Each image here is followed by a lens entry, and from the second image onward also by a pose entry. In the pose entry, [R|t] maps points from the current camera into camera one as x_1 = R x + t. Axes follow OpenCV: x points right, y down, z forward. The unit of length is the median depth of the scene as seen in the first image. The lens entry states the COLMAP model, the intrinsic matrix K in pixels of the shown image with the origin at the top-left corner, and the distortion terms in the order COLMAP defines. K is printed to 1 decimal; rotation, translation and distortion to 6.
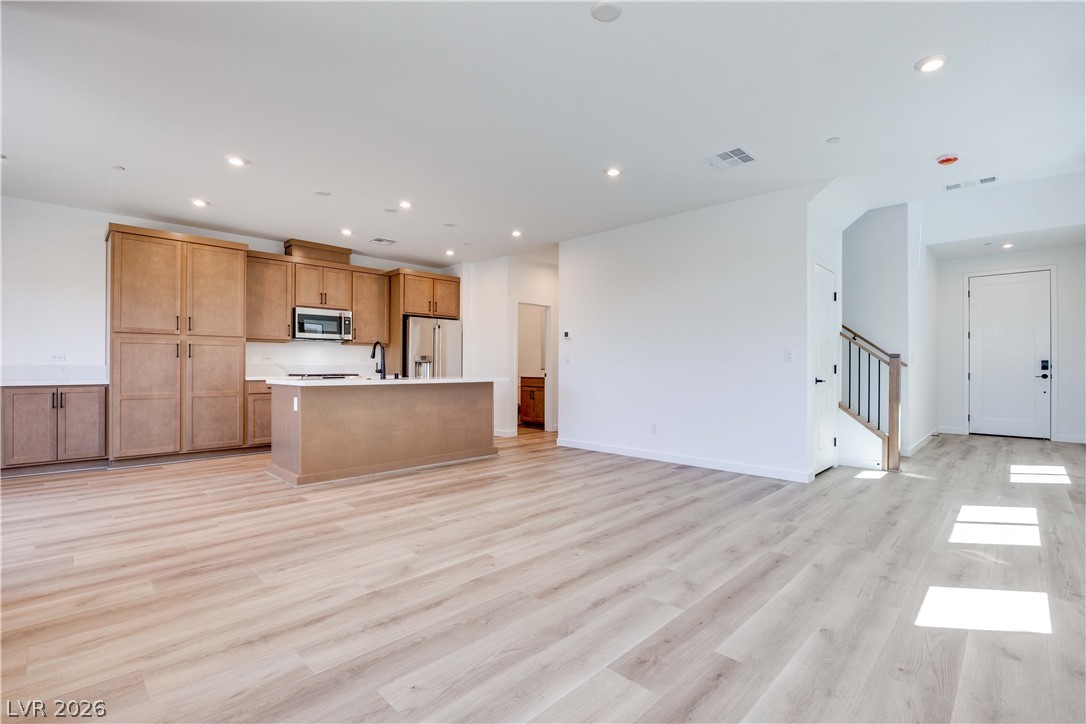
lens RADIAL K [[495.8, 0, 548.8], [0, 495.8, 363.3], [0, 0, 1]] dist [-0.018779, -0.000163]
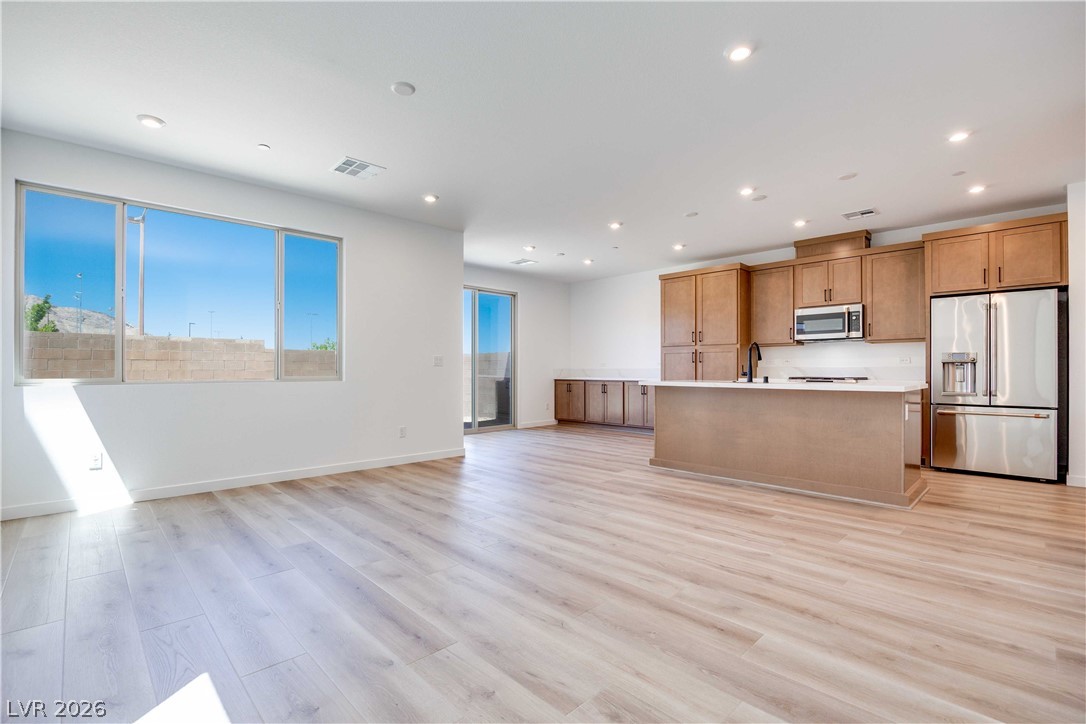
lens RADIAL K [[487.4, 0, 523.0], [0, 487.4, 369.5], [0, 0, 1]] dist [-0.024804, 0.002026]
pose [[-0.054655, -0.001701, -0.998504, 0.630455], [0.008197, 0.999964, -0.002152, 0.006192], [0.998472, -0.008303, -0.054639, 0.645496]]
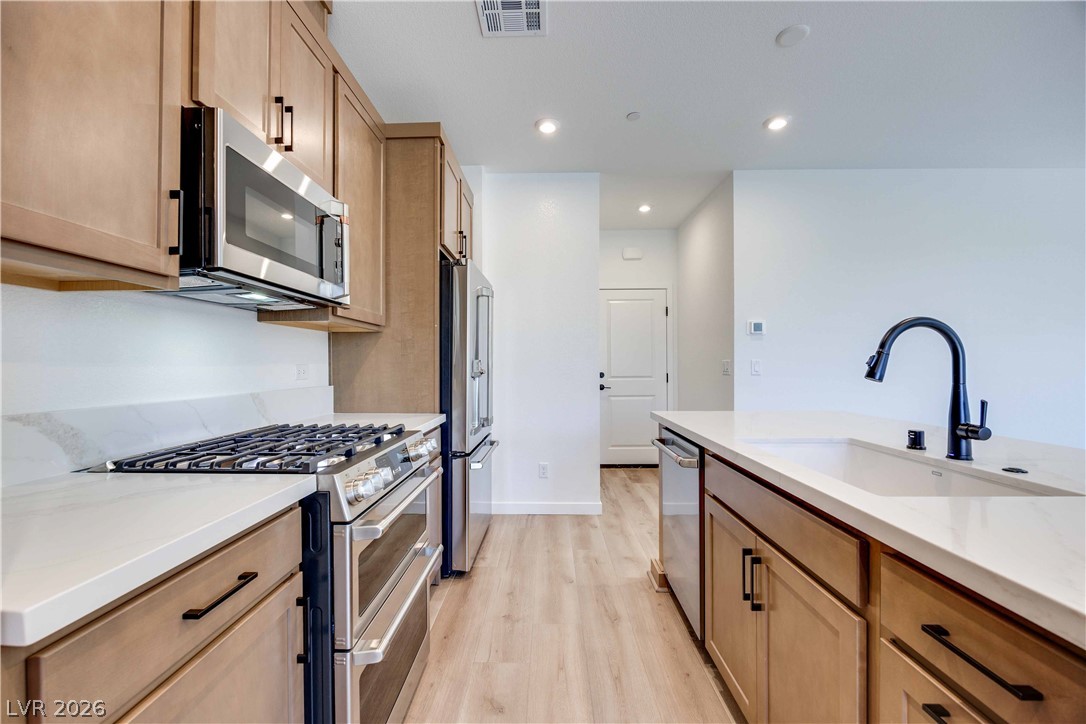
lens RADIAL K [[463.9, 0, 539.7], [0, 463.9, 360.7], [0, 0, 1]] dist [-0.005049, -0.000238]
pose [[0.725920, 0.004554, 0.687764, -0.697995], [-0.004945, 0.999987, -0.001402, -0.021483], [-0.687762, -0.002383, 0.725933, 1.008302]]
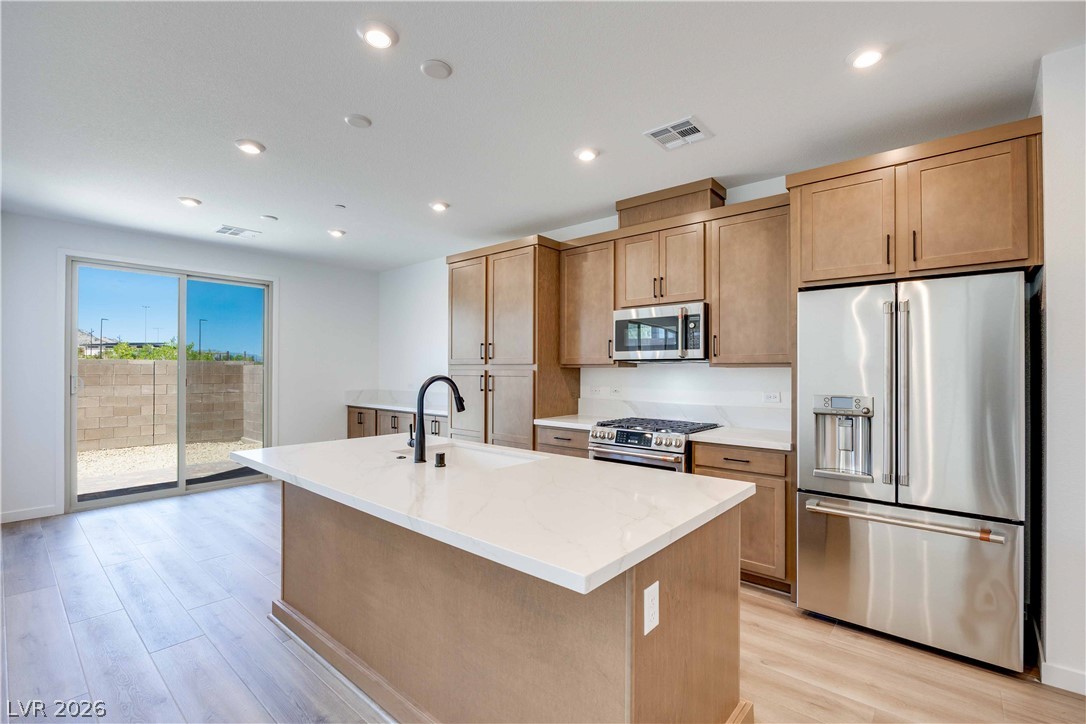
lens RADIAL K [[485.9, 0, 546.7], [0, 485.9, 365.3], [0, 0, 1]] dist [-0.009467, -0.001075]
pose [[0.058432, -0.009357, -0.998248, 0.113013], [0.007159, 0.999934, -0.008954, -0.051951], [0.998266, -0.006623, 0.058495, 1.128009]]
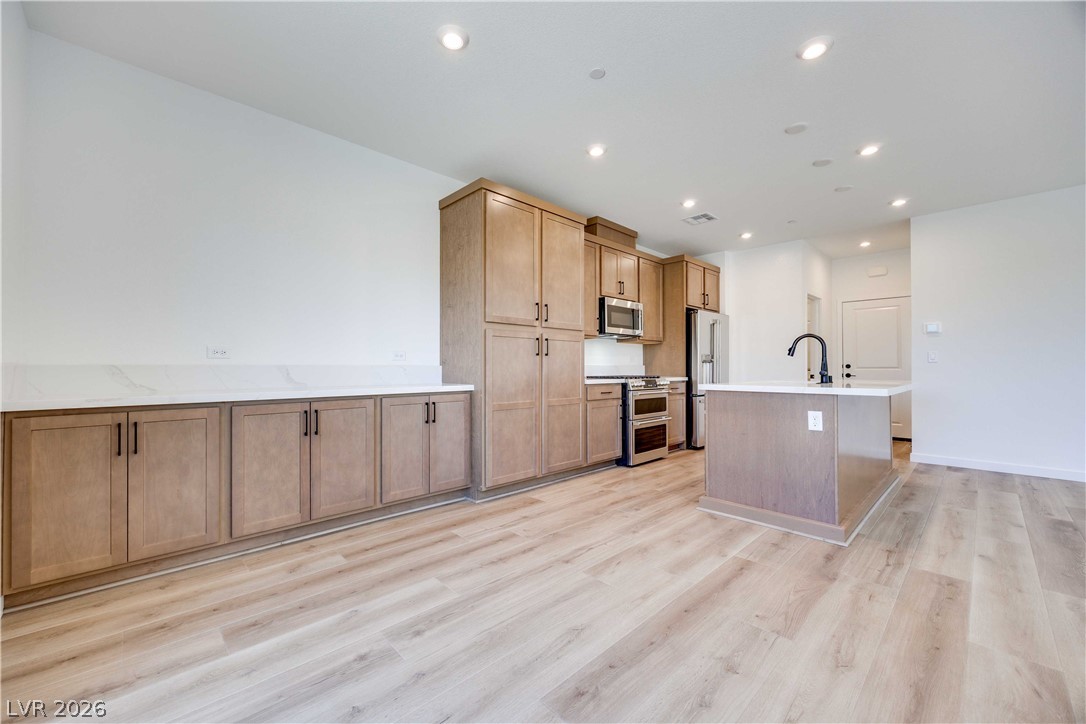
lens RADIAL K [[431.8, 0, 522.9], [0, 431.8, 361.0], [0, 0, 1]] dist [-0.003628, -0.000260]
pose [[0.998658, -0.000744, -0.051781, -0.789432], [0.000454, 0.999984, -0.005618, 0.000567], [0.051785, 0.005587, 0.998643, 0.326352]]
